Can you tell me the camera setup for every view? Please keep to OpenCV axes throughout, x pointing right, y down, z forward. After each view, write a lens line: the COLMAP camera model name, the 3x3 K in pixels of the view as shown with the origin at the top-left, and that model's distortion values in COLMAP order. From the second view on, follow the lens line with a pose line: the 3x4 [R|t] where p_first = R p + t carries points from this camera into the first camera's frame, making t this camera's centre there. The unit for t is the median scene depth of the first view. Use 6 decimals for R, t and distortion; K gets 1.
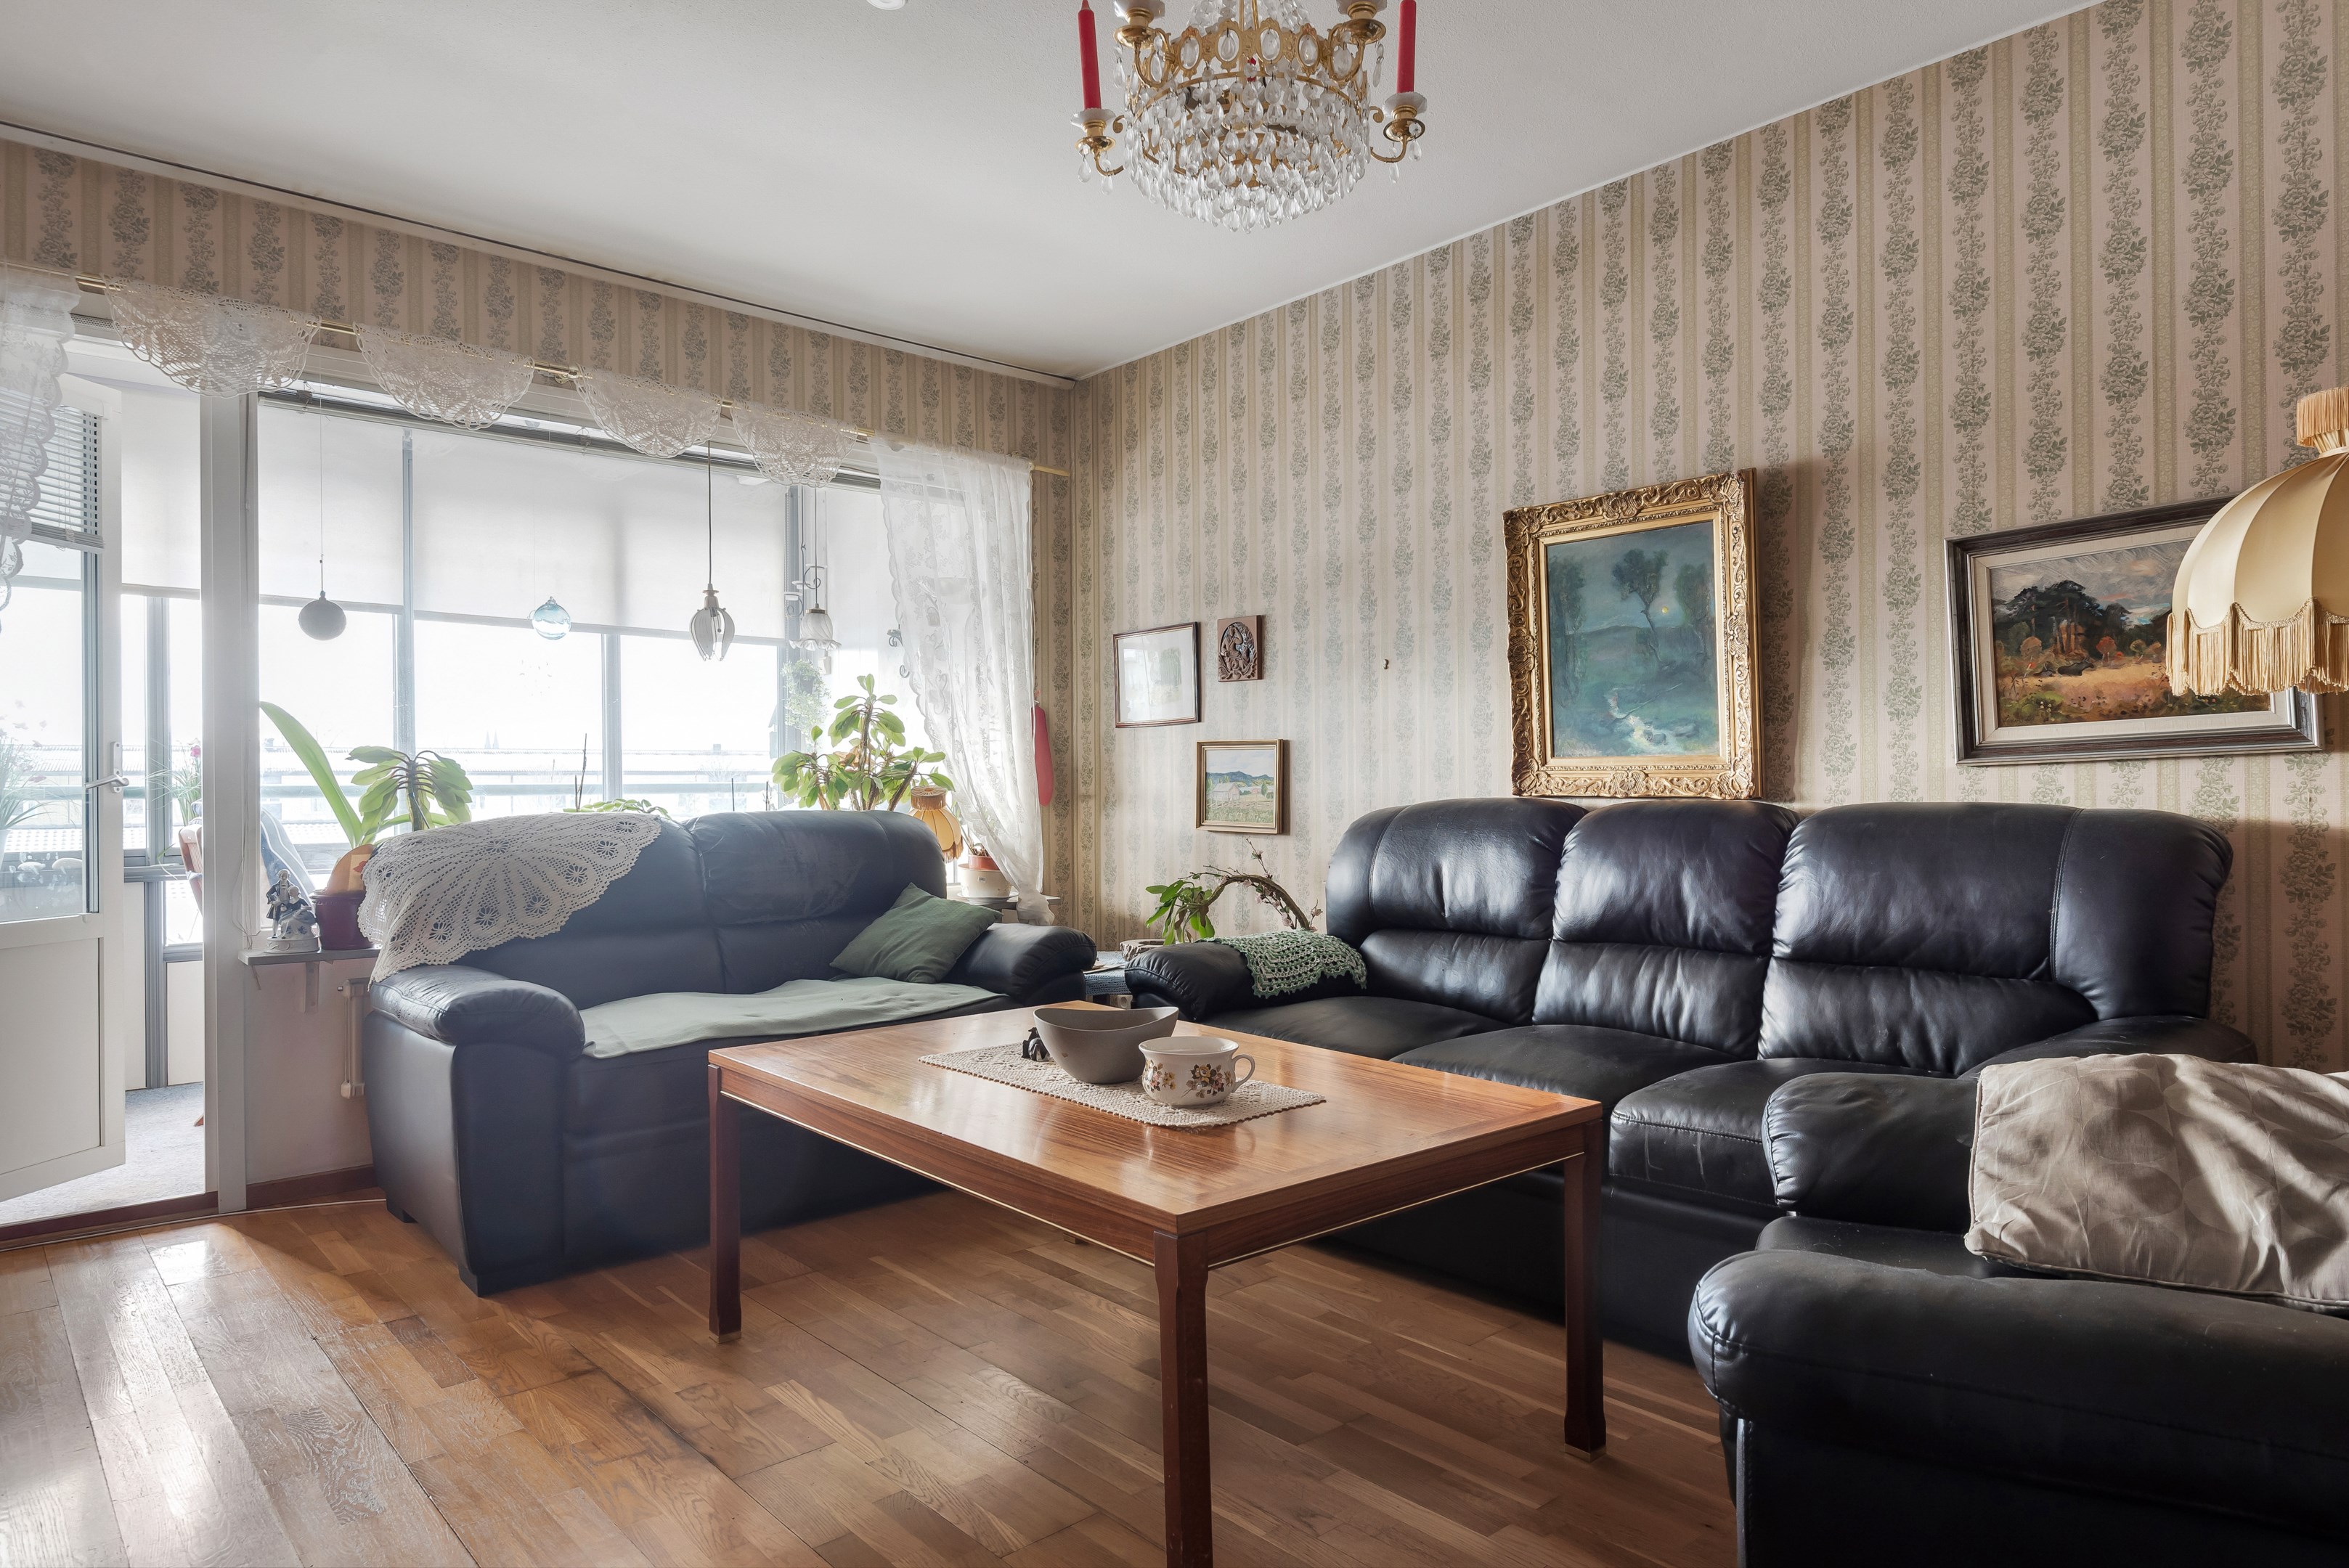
lens RADIAL K [[1353.6, 0, 1171.0], [0, 1353.6, 791.7], [0, 0, 1]] dist [0.002284, -0.012993]
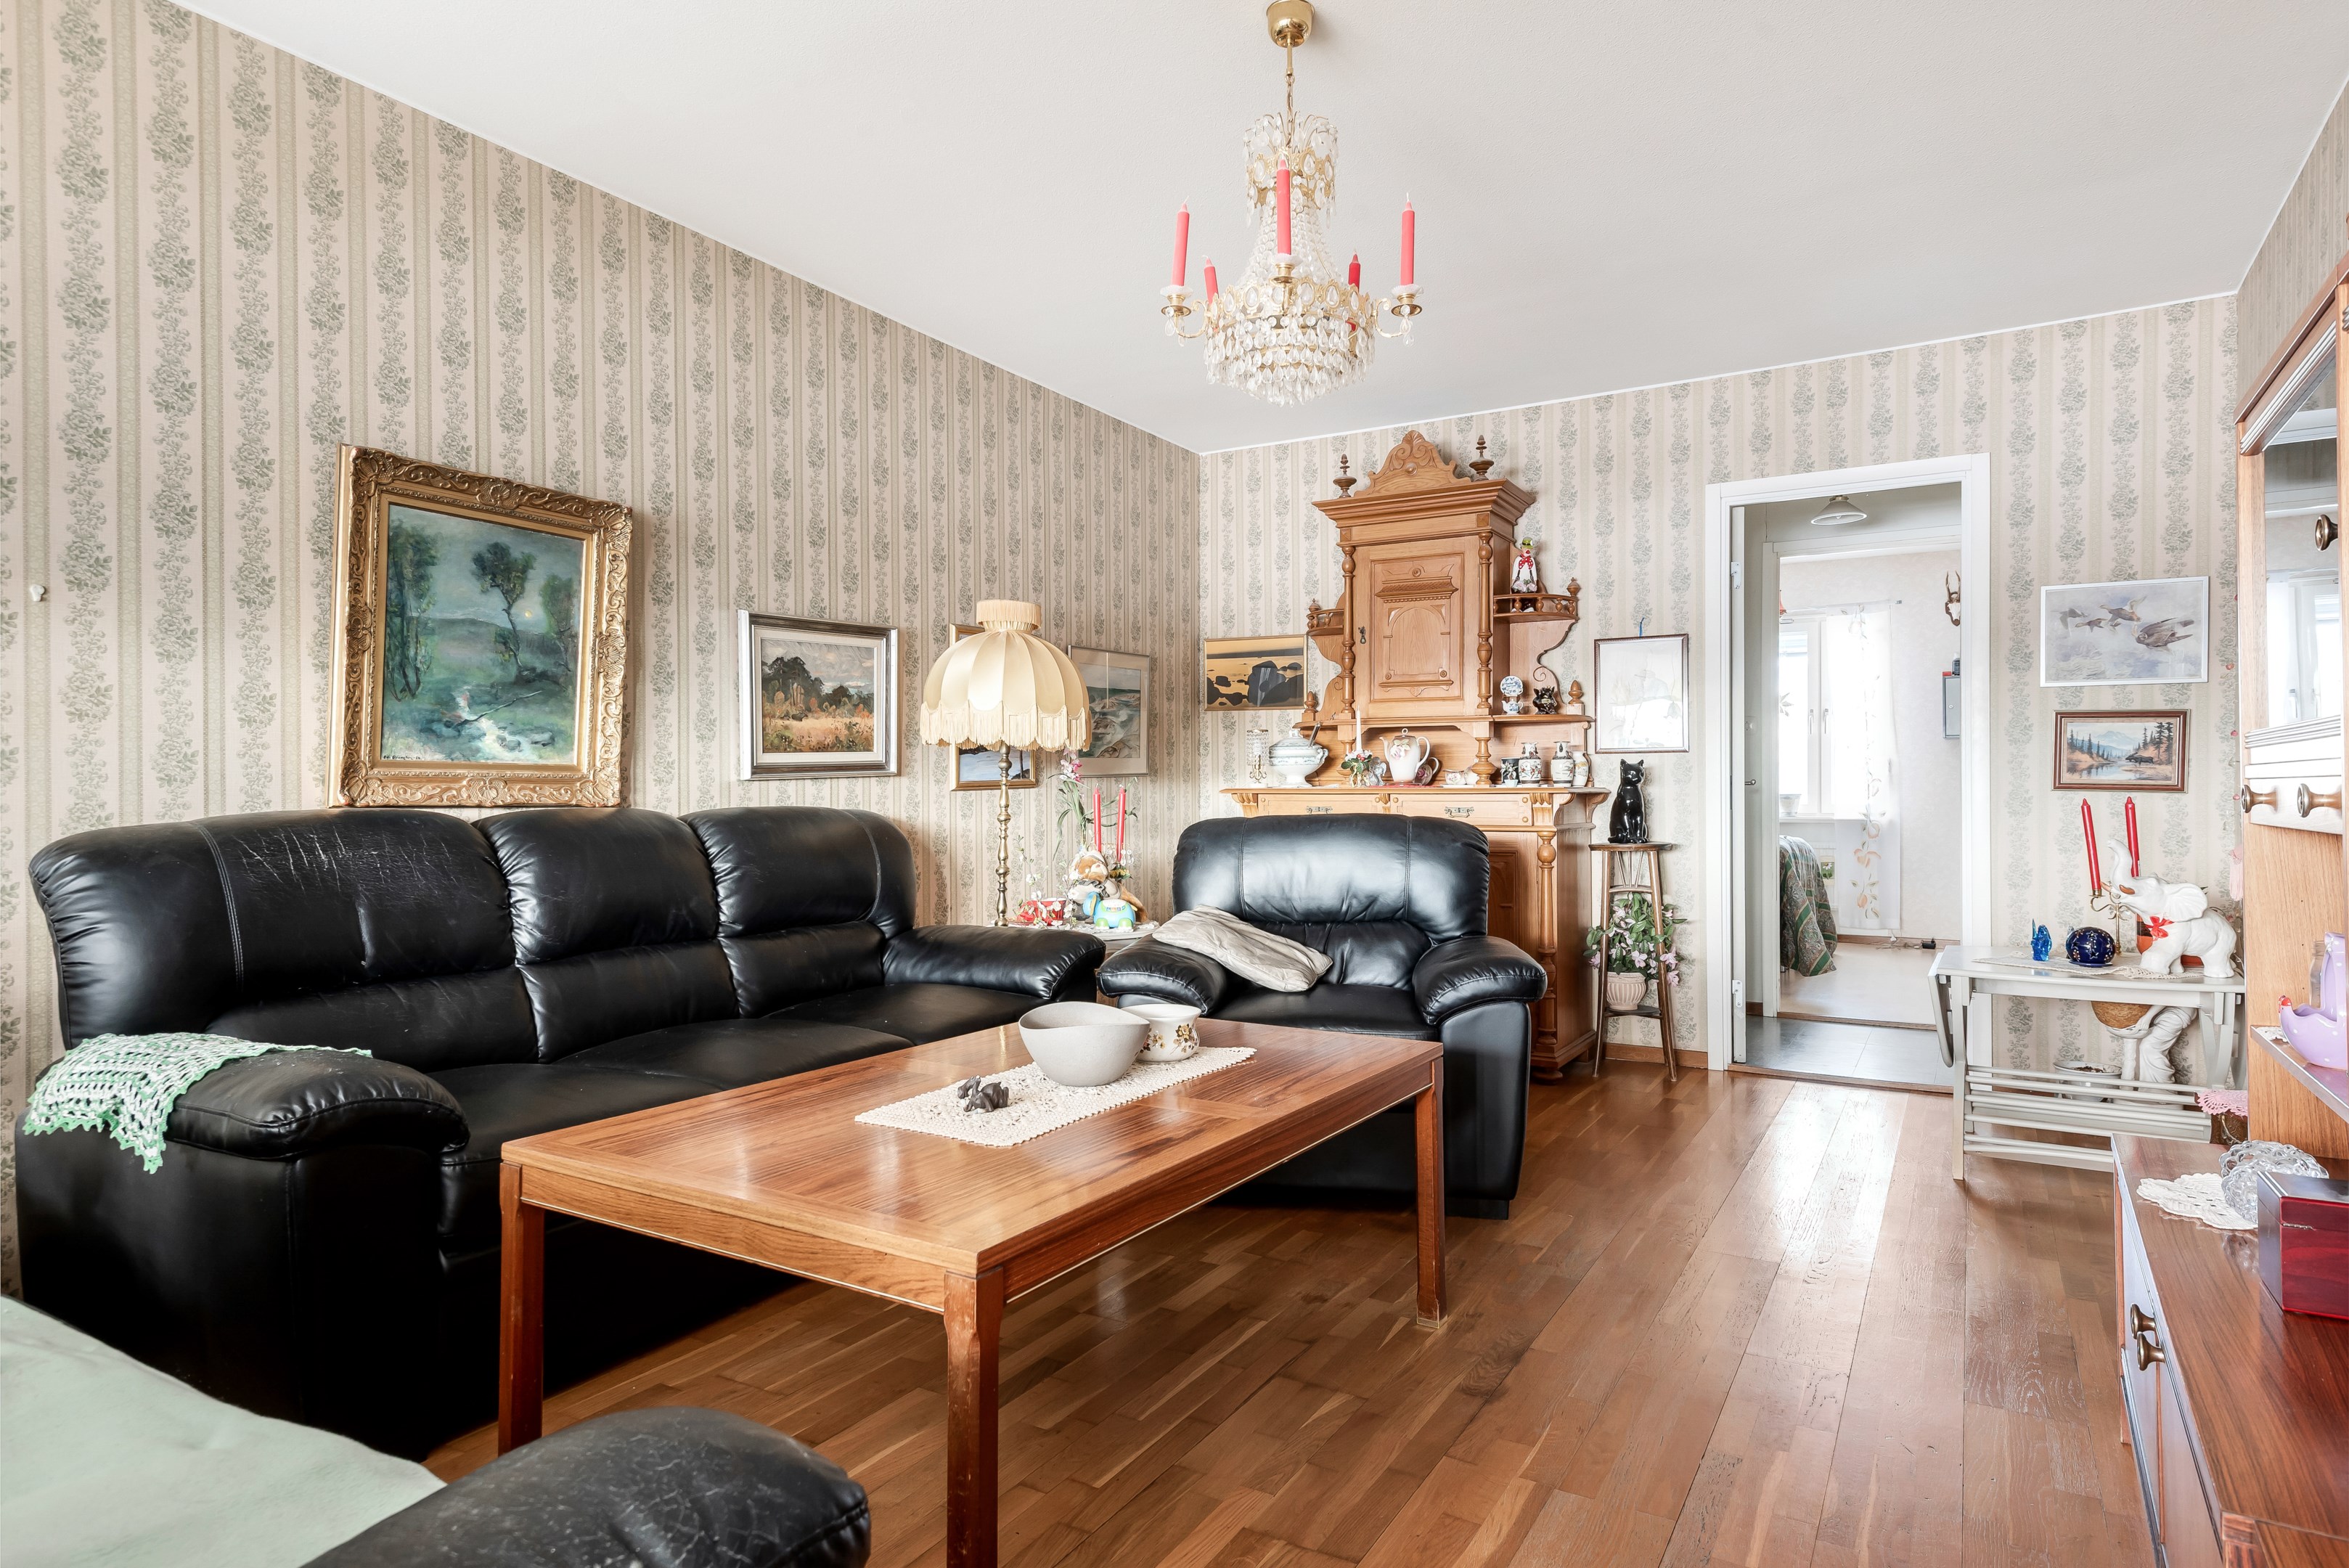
lens RADIAL K [[1353.8, 0, 1156.5], [0, 1353.8, 792.3], [0, 0, 1]] dist [0.002284, -0.012993]
pose [[-0.308608, 0.003738, 0.951182, -0.604363], [0.002885, 0.999991, -0.002993, -0.001104], [-0.951185, 0.001821, -0.308616, 0.746021]]
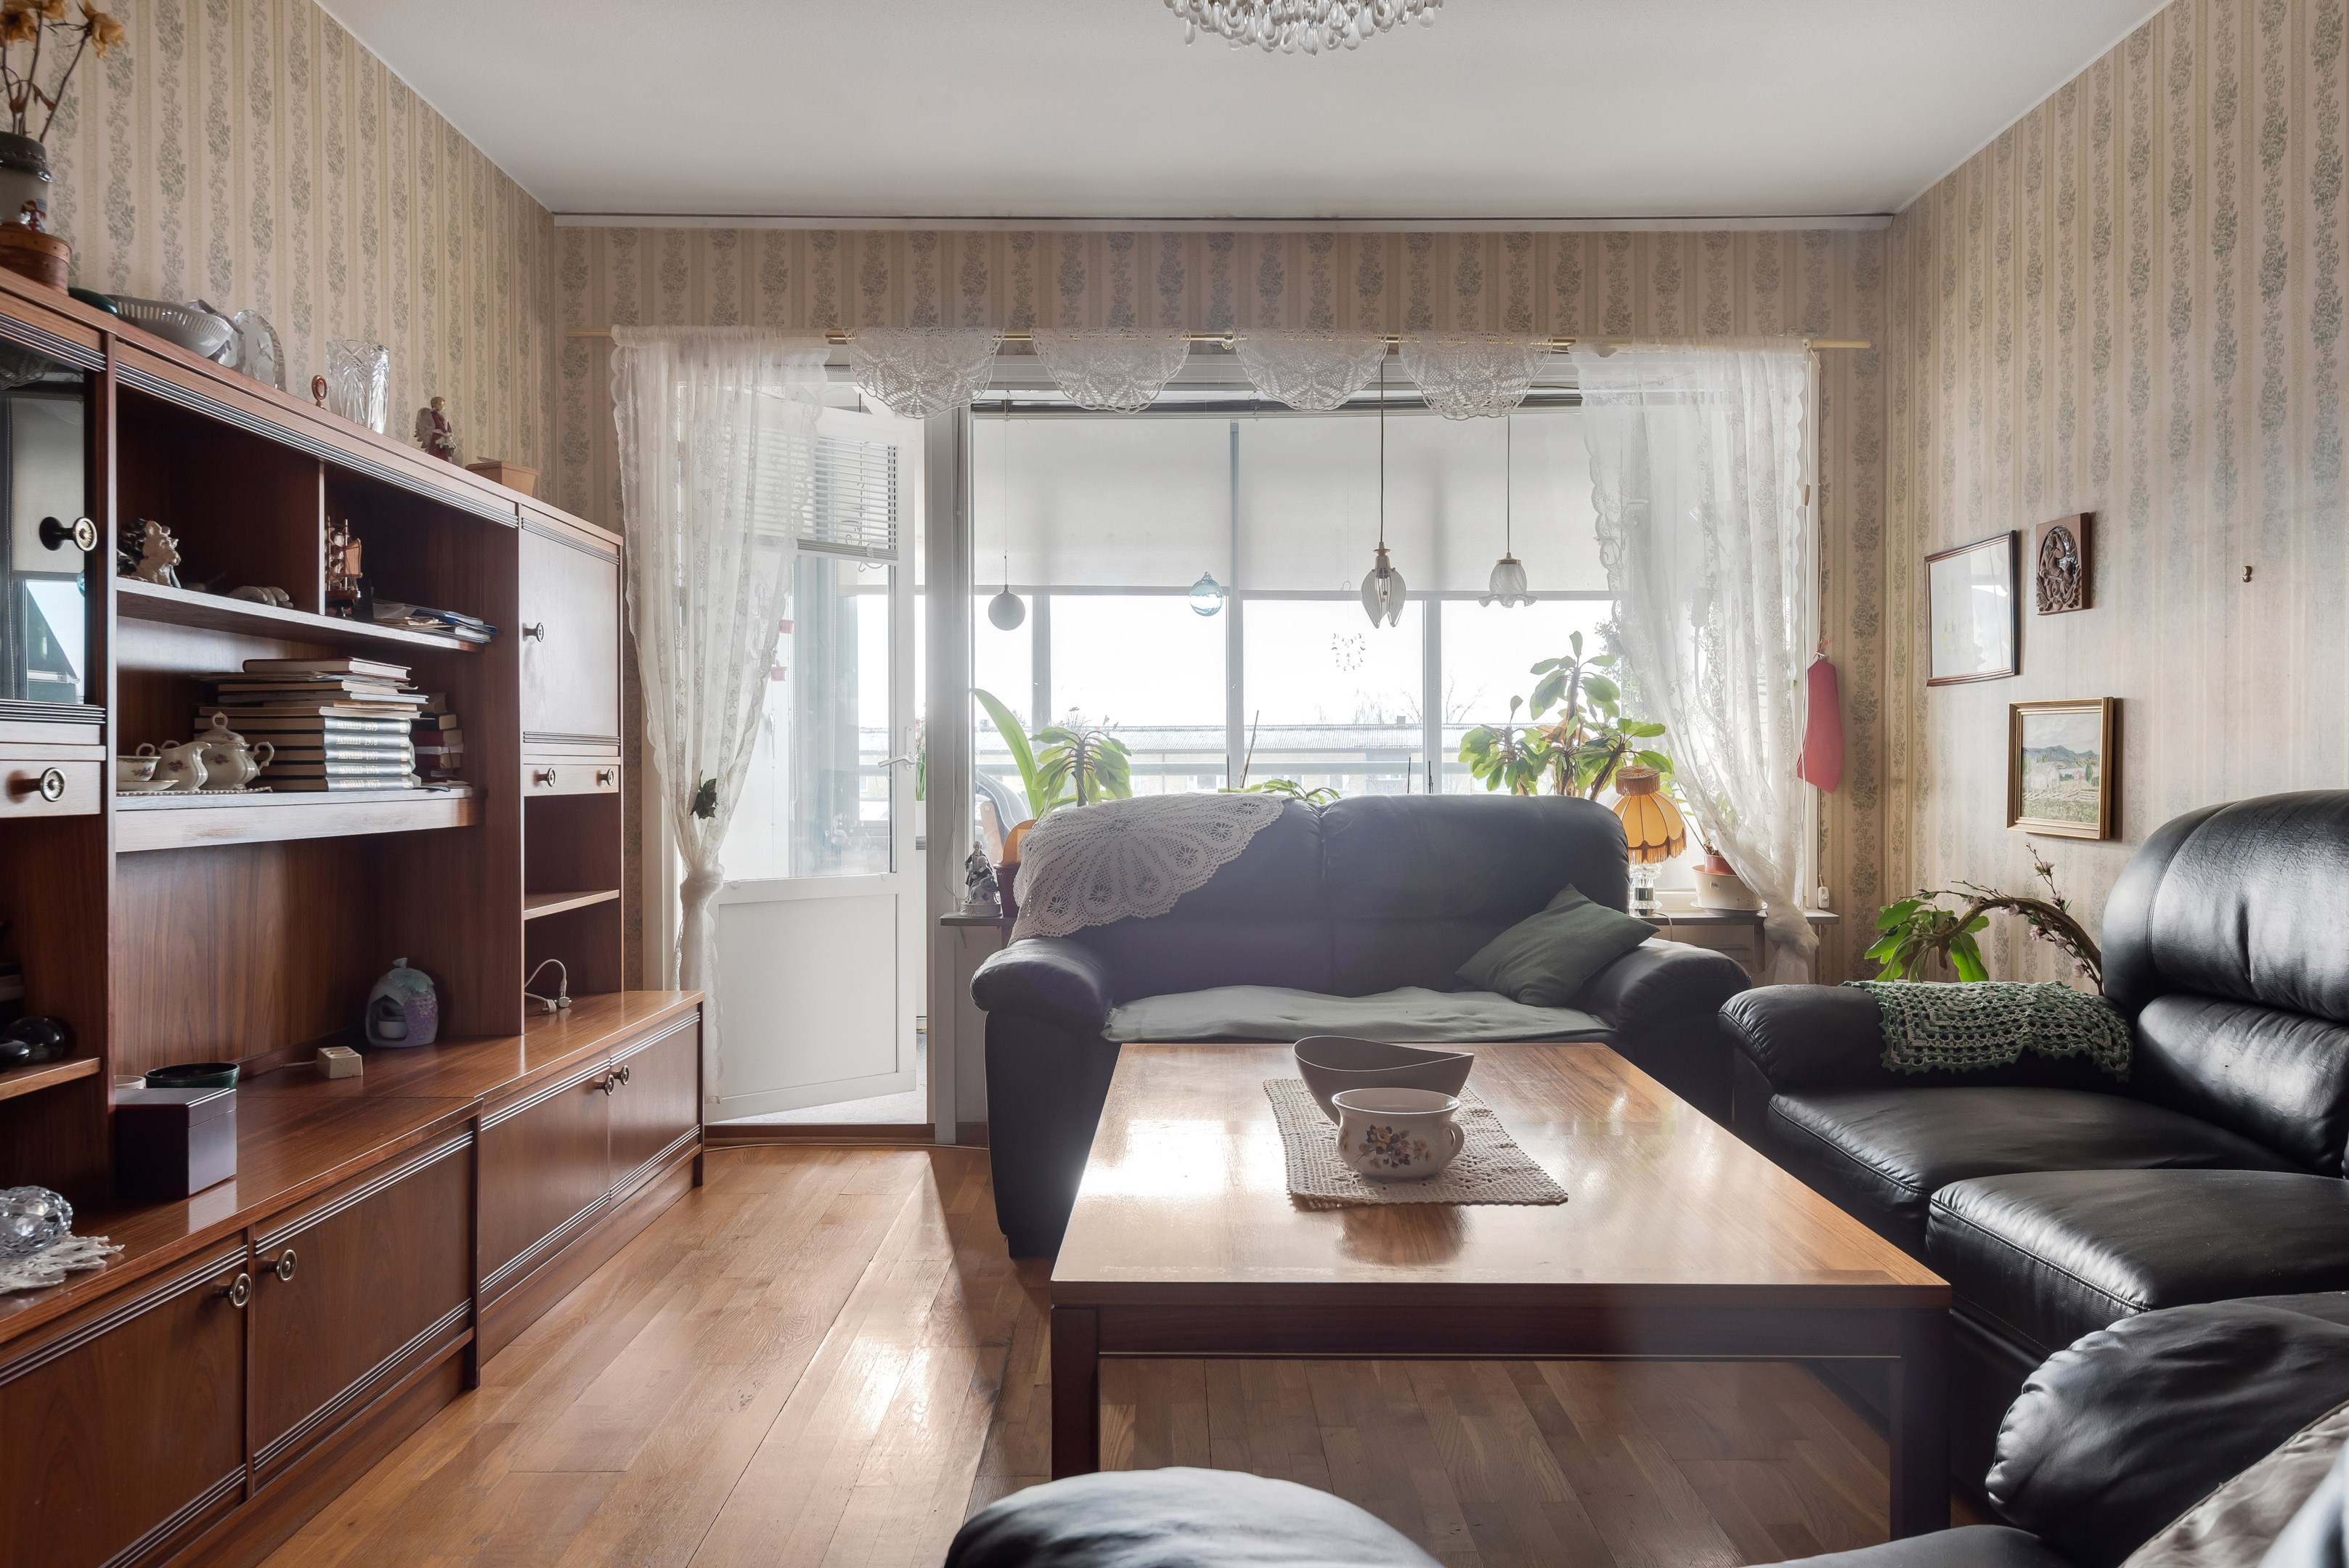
lens RADIAL K [[1590.7, 0, 1170.6], [0, 1590.7, 778.6], [0, 0, 1]] dist [0.011064, -0.009997]
pose [[0.750425, 0.008256, -0.660904, 0.276989], [-0.004562, 0.999963, 0.007312, -0.002710], [0.660940, -0.002472, 0.750435, 0.118341]]
